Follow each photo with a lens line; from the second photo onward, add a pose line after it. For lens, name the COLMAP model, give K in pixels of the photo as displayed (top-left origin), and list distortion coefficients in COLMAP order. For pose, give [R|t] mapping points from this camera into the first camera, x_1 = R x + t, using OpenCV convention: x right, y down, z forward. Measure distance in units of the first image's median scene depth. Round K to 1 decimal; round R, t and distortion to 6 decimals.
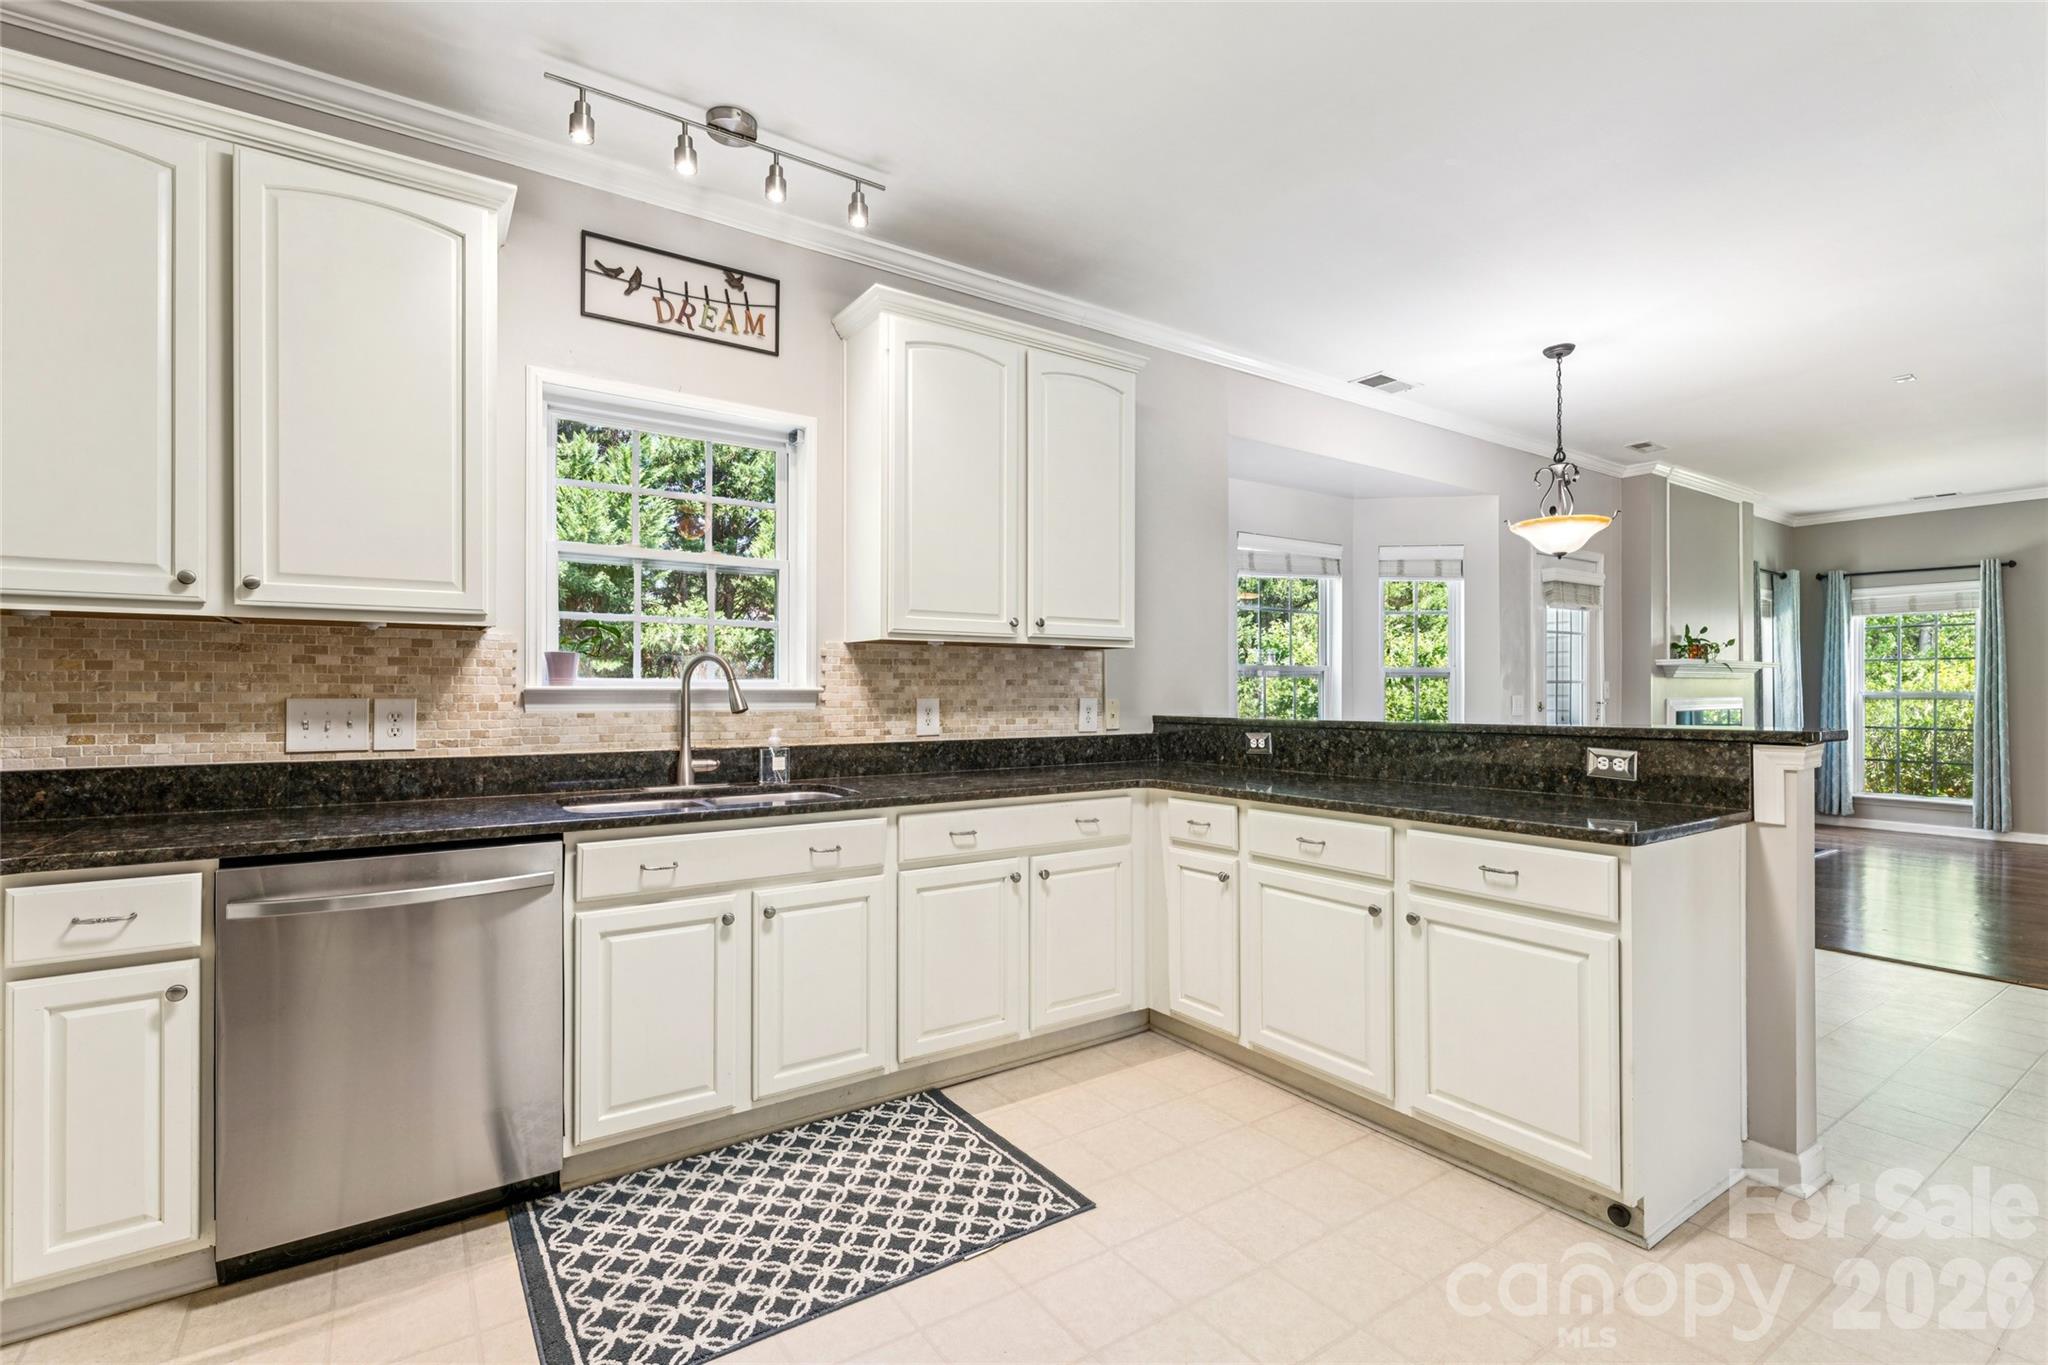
lens RADIAL K [[936.7, 0, 1023.9], [0, 936.7, 681.5], [0, 0, 1]] dist [0.001229, -0.000428]
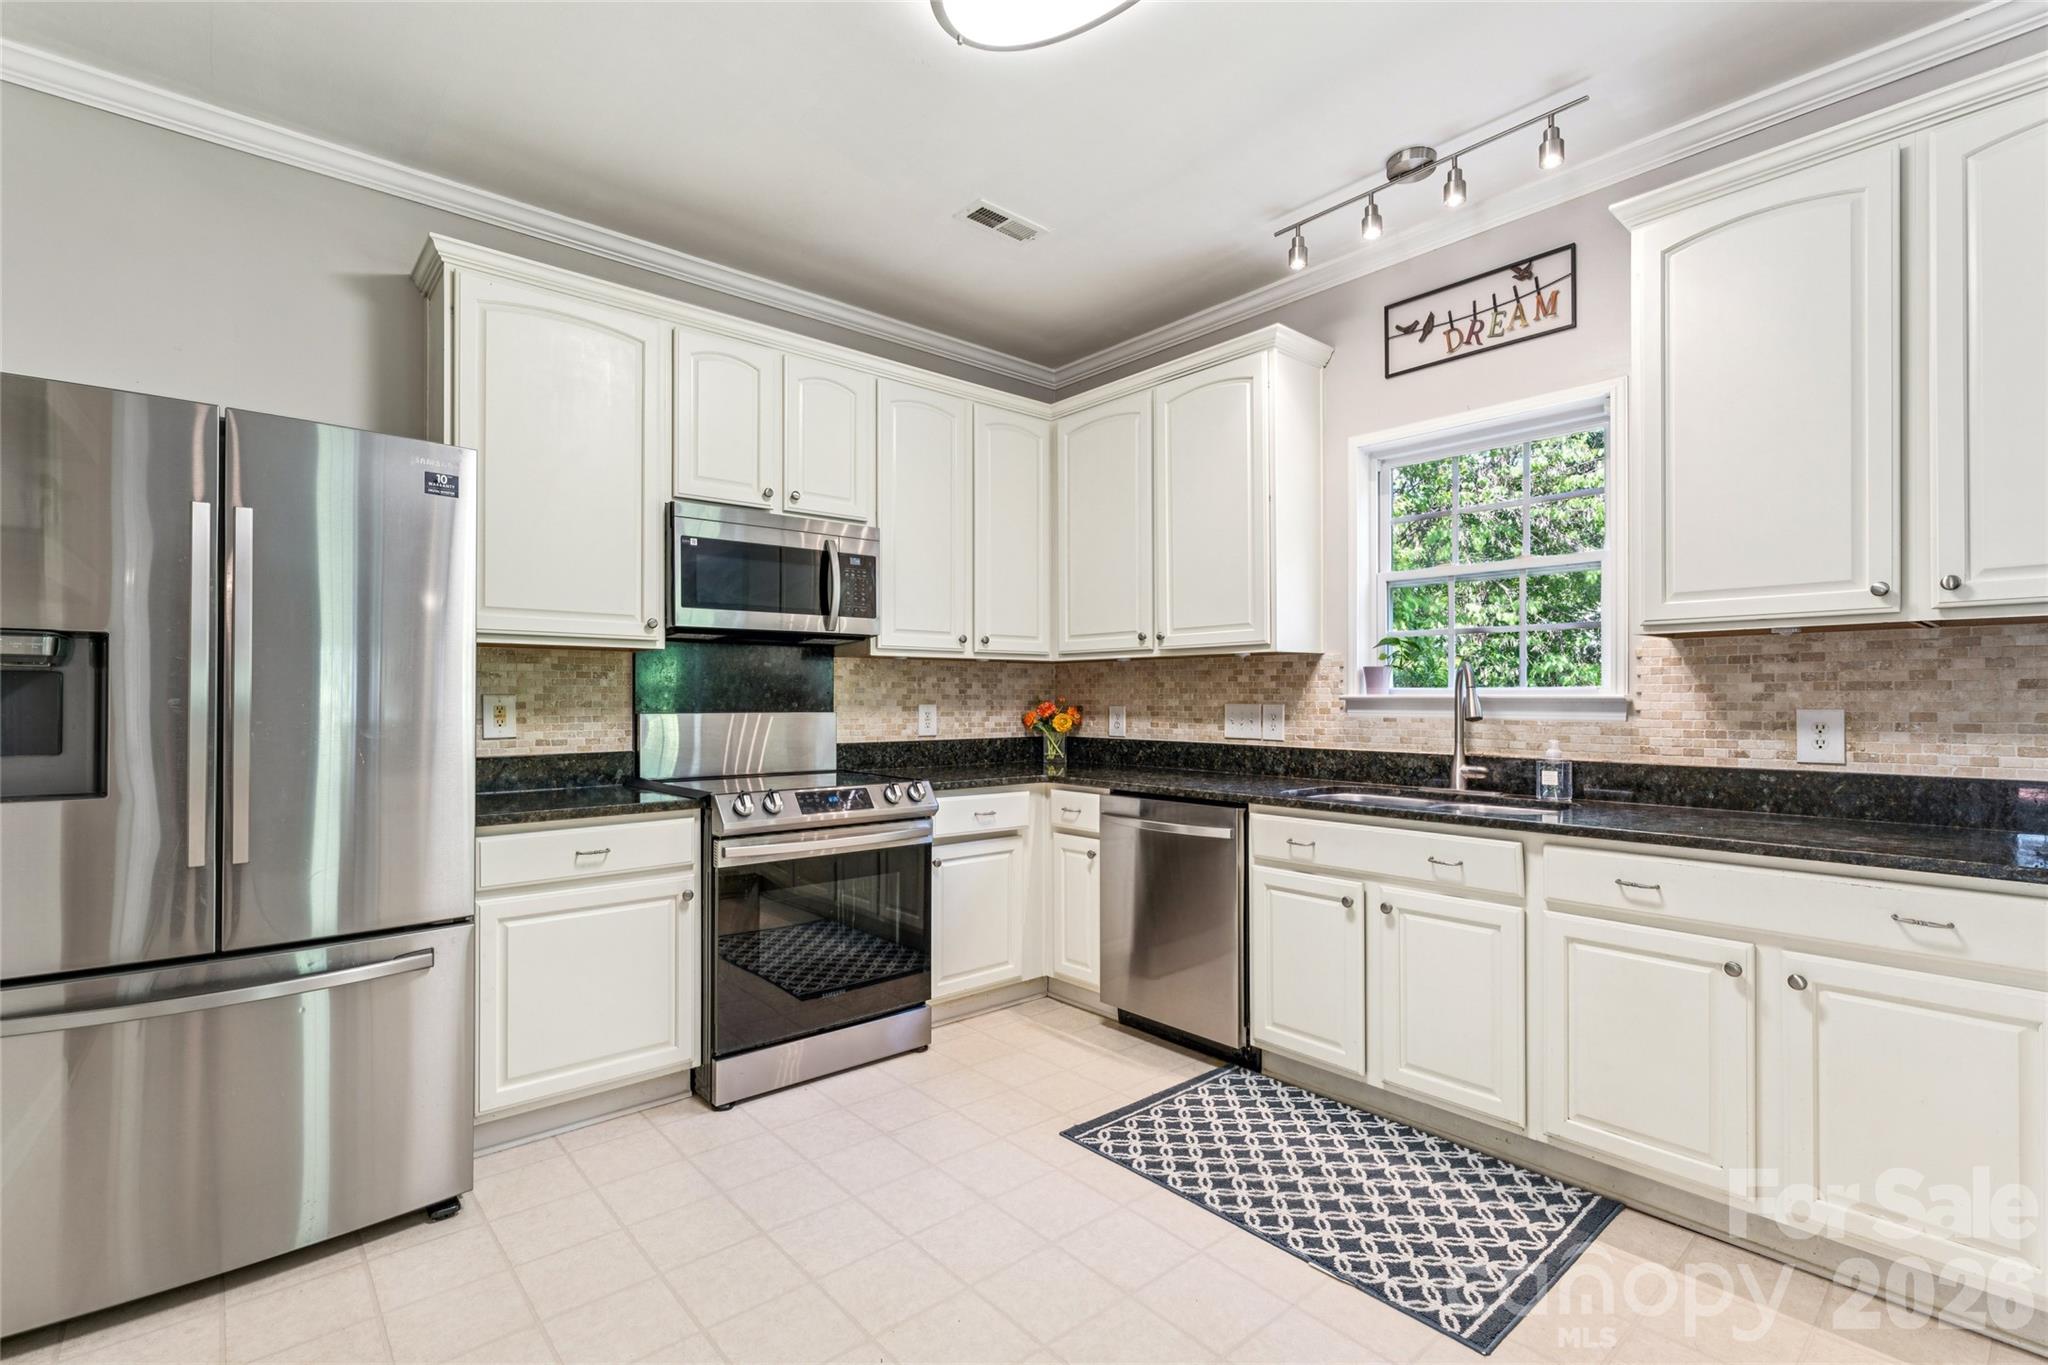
lens RADIAL K [[936.7, 0, 1027.0], [0, 936.7, 693.5], [0, 0, 1]] dist [0.001229, -0.000428]
pose [[0.105147, -0.009305, -0.994413, 0.673884], [0.005686, 0.999946, -0.008756, 0.011553], [0.994440, -0.004733, 0.105194, 0.445940]]
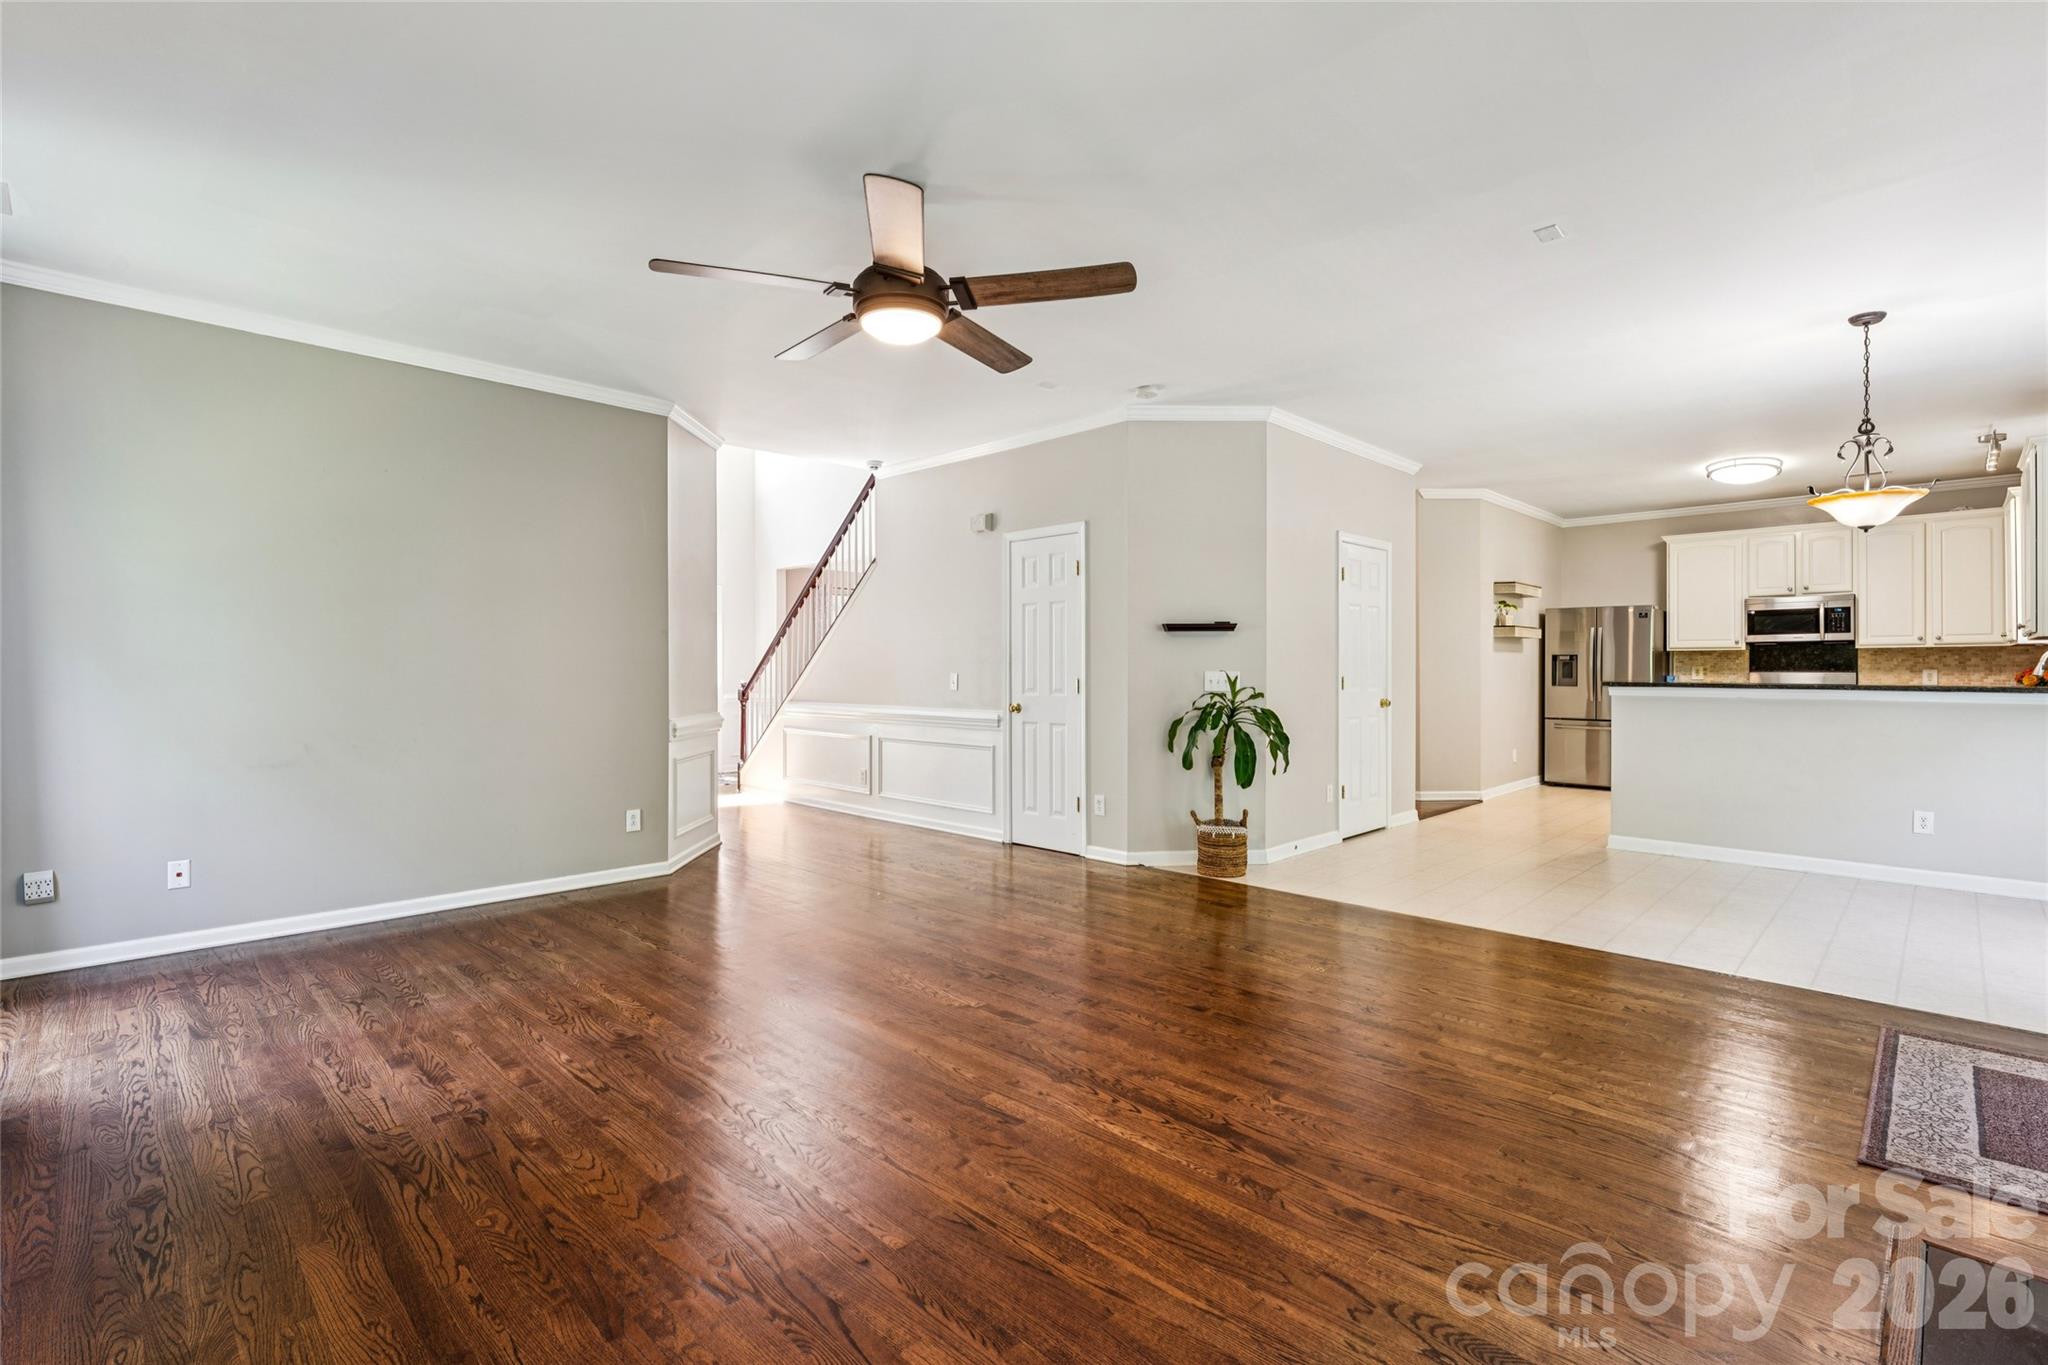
lens RADIAL K [[936.7, 0, 1025.9], [0, 936.7, 671.4], [0, 0, 1]] dist [0.001229, -0.000428]
pose [[-0.983288, 0.005163, -0.181983, 3.195666], [0.004838, 0.999986, 0.002231, -0.002296], [0.181992, 0.001314, -0.983299, 3.696565]]
